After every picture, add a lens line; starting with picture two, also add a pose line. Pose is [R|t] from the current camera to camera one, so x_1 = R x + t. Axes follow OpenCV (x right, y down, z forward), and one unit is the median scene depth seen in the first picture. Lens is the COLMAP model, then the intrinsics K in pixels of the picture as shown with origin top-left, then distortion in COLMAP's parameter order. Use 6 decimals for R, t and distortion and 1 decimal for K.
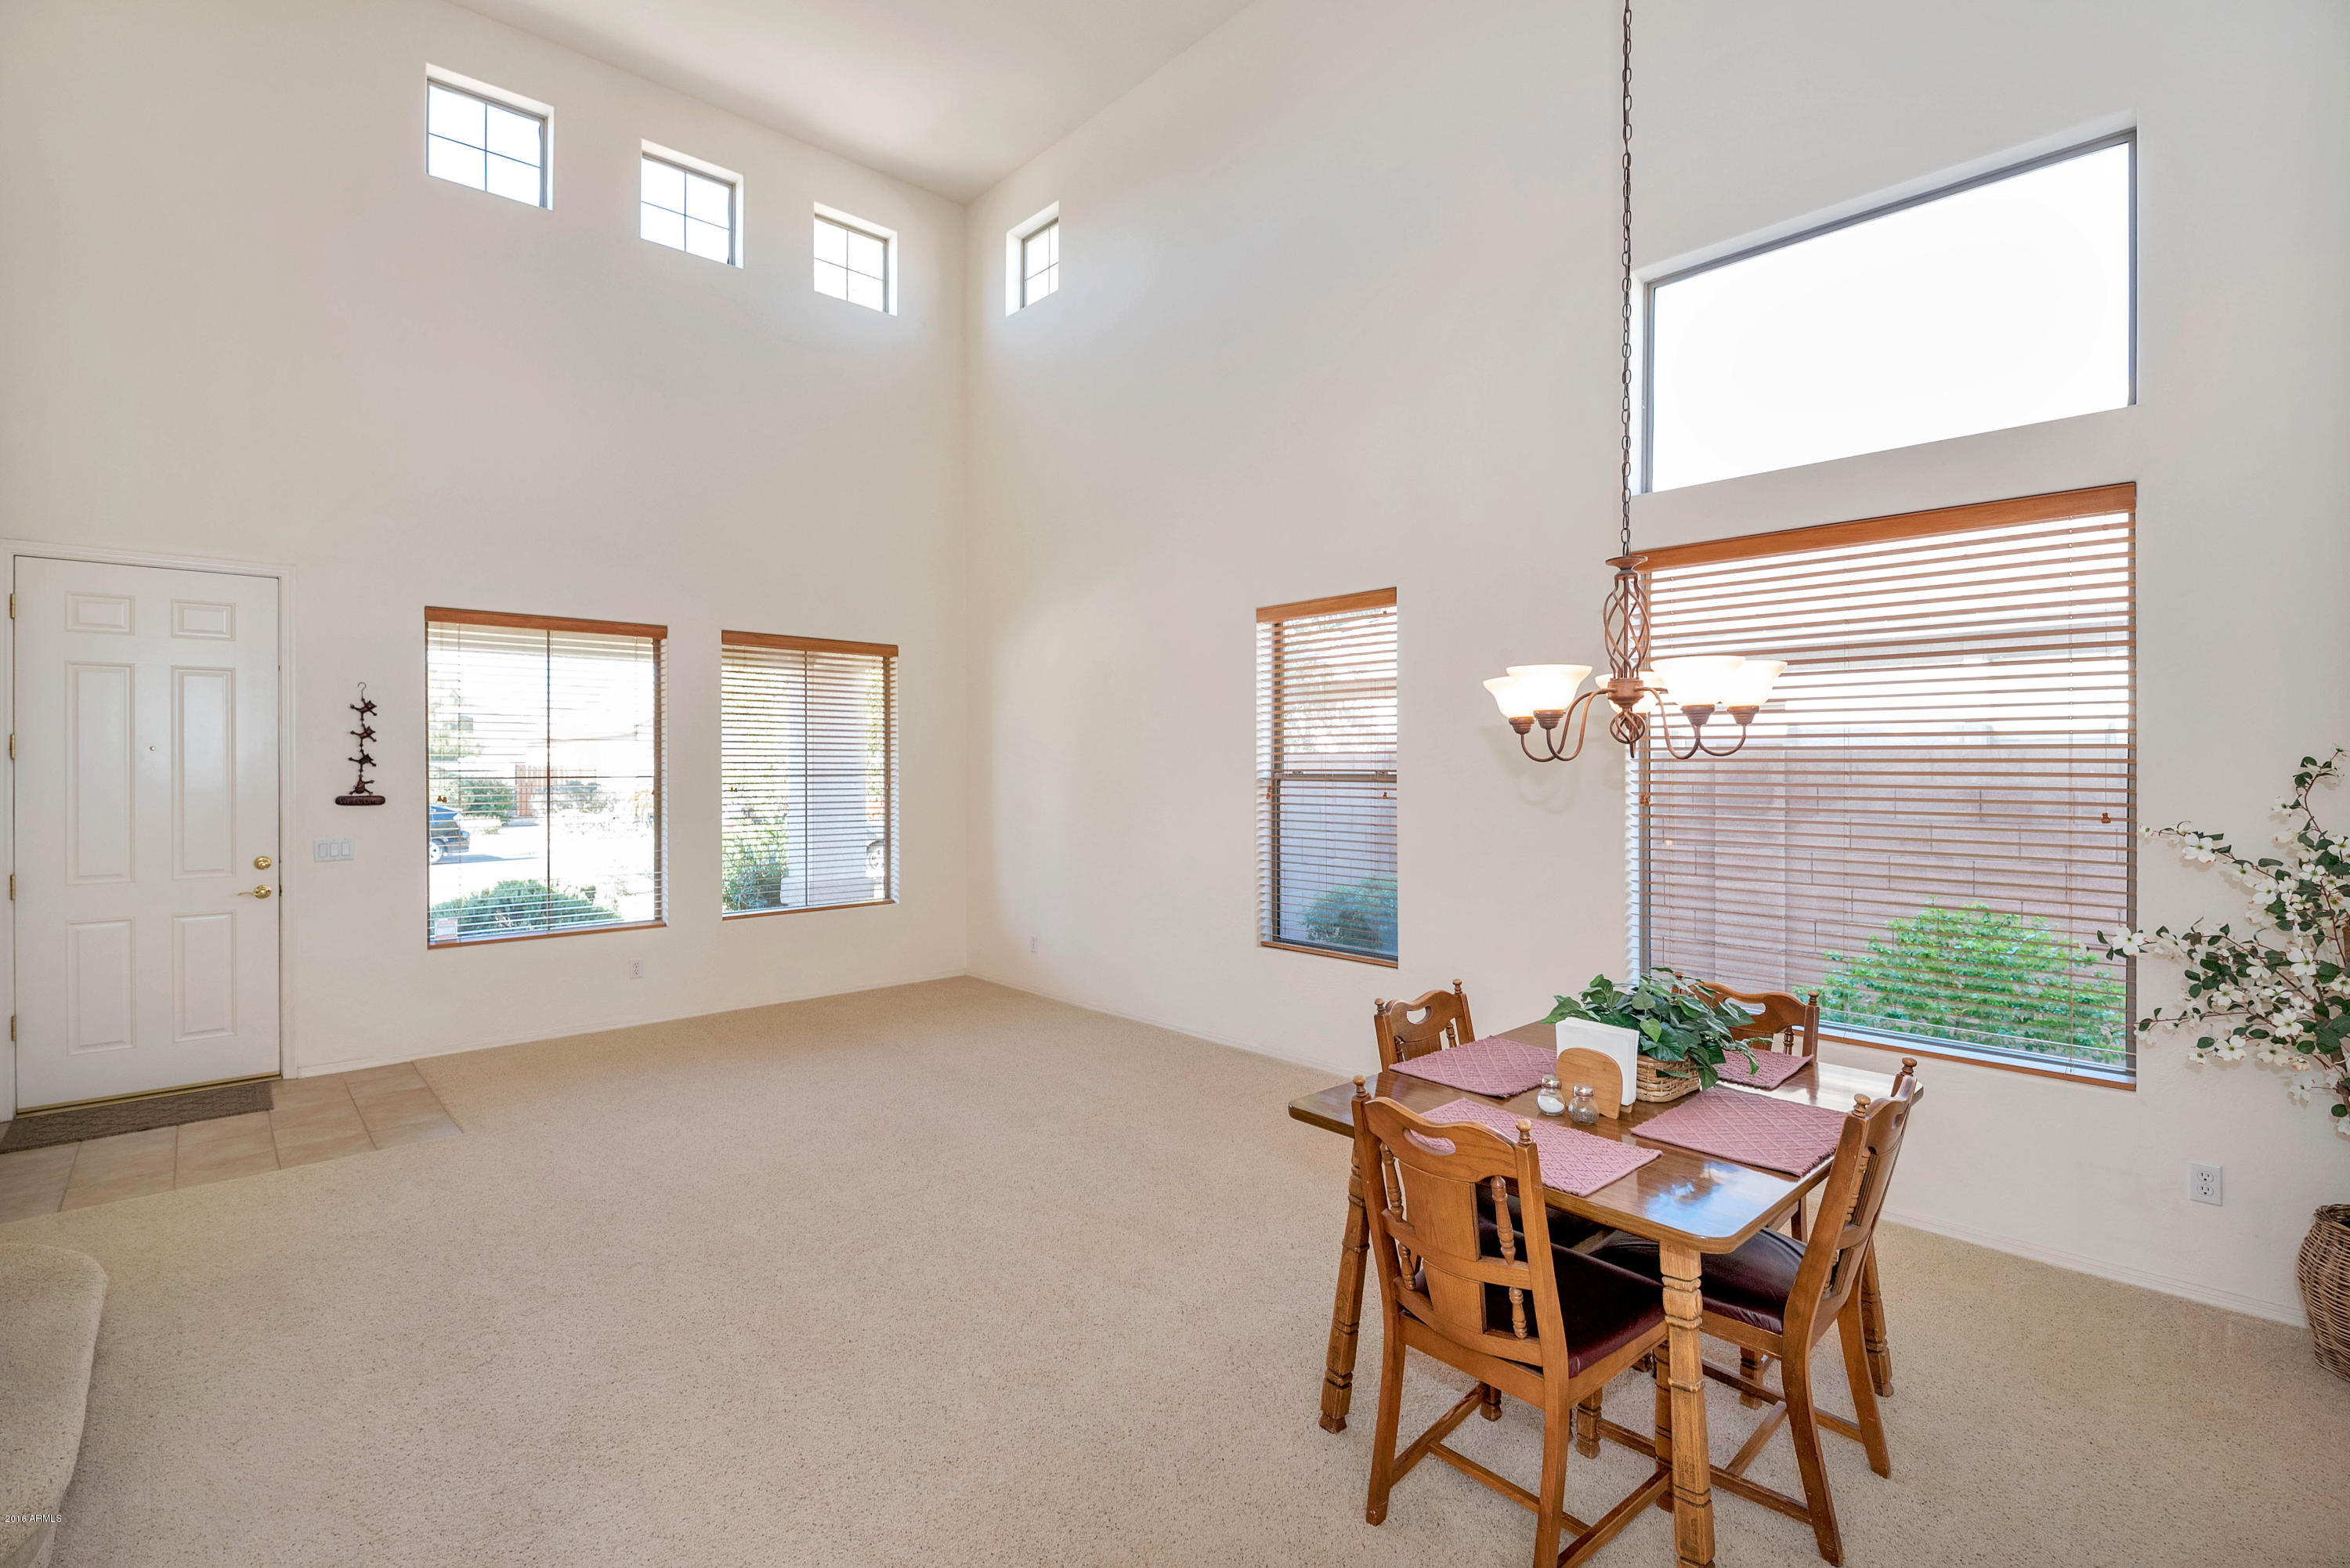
lens RADIAL K [[1061.3, 0, 1178.0], [0, 1061.3, 747.2], [0, 0, 1]] dist [-0.010550, -0.006129]
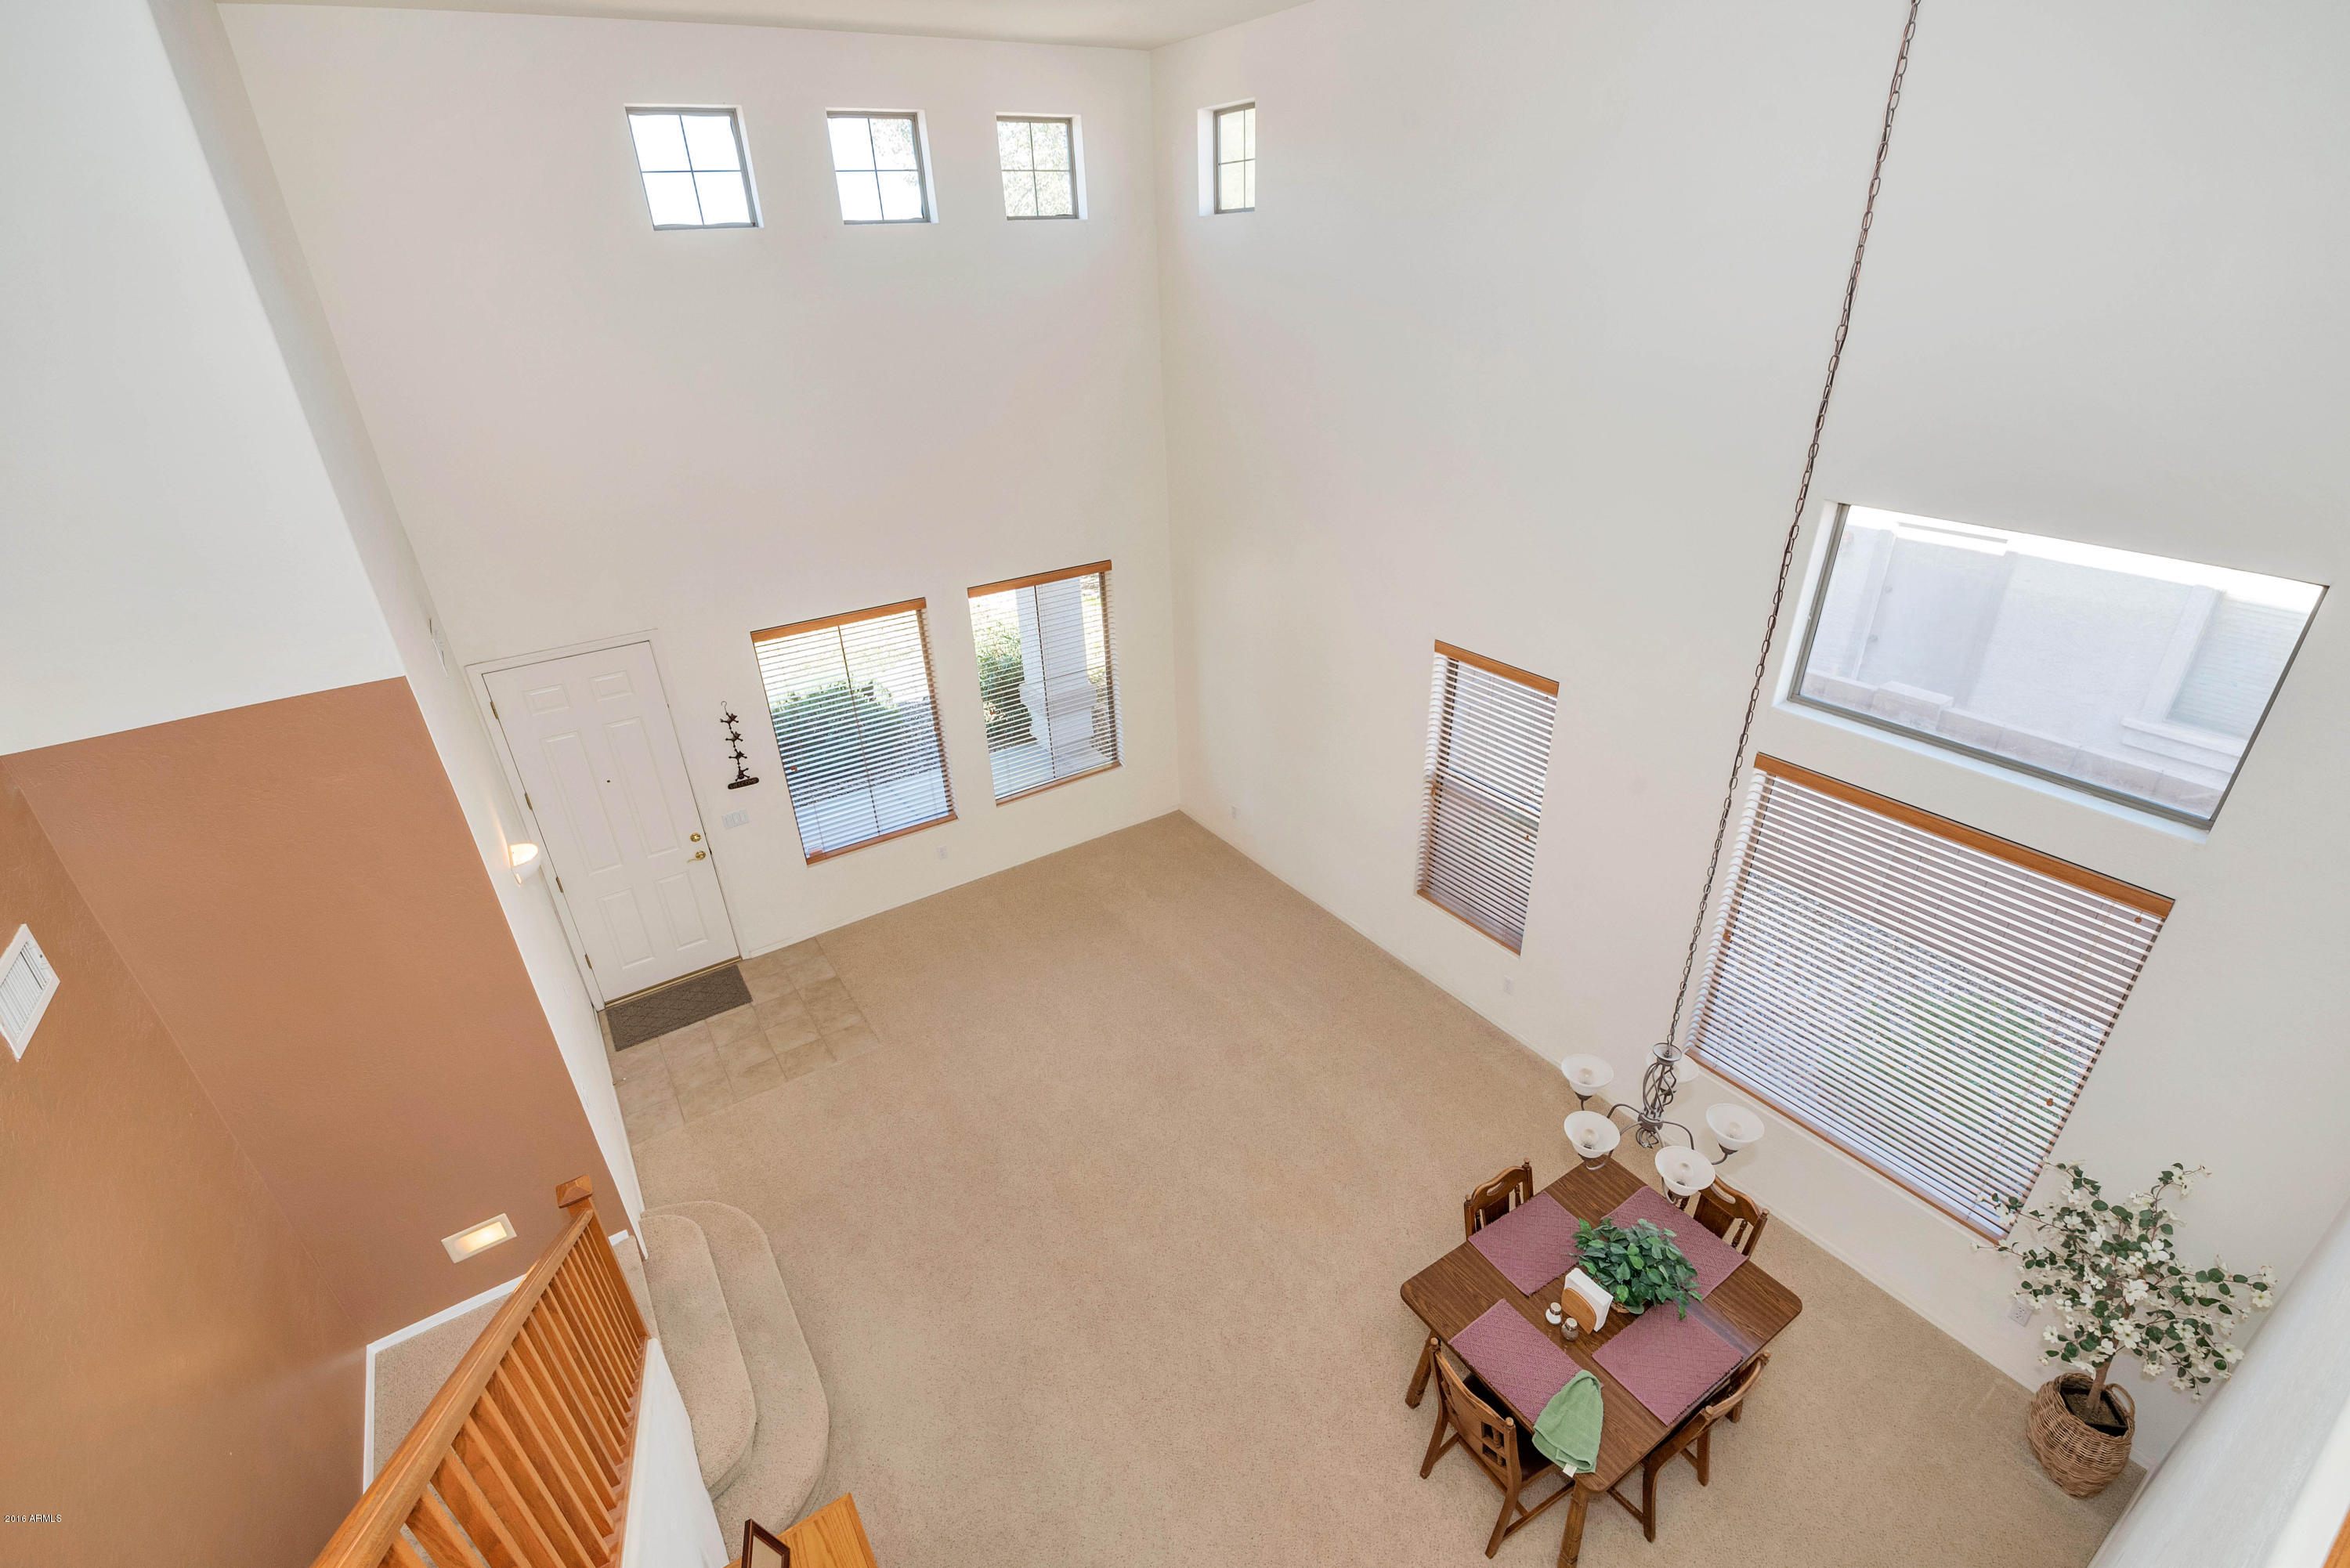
lens RADIAL K [[1049.9, 0, 1175.0], [0, 1049.9, 784.0], [0, 0, 1]] dist [-0.025329, -0.000220]
pose [[0.985703, 0.049164, -0.161162, -0.011324], [0.033661, 0.879746, 0.474251, -0.520334], [0.165098, -0.472895, 0.865513, -0.067495]]
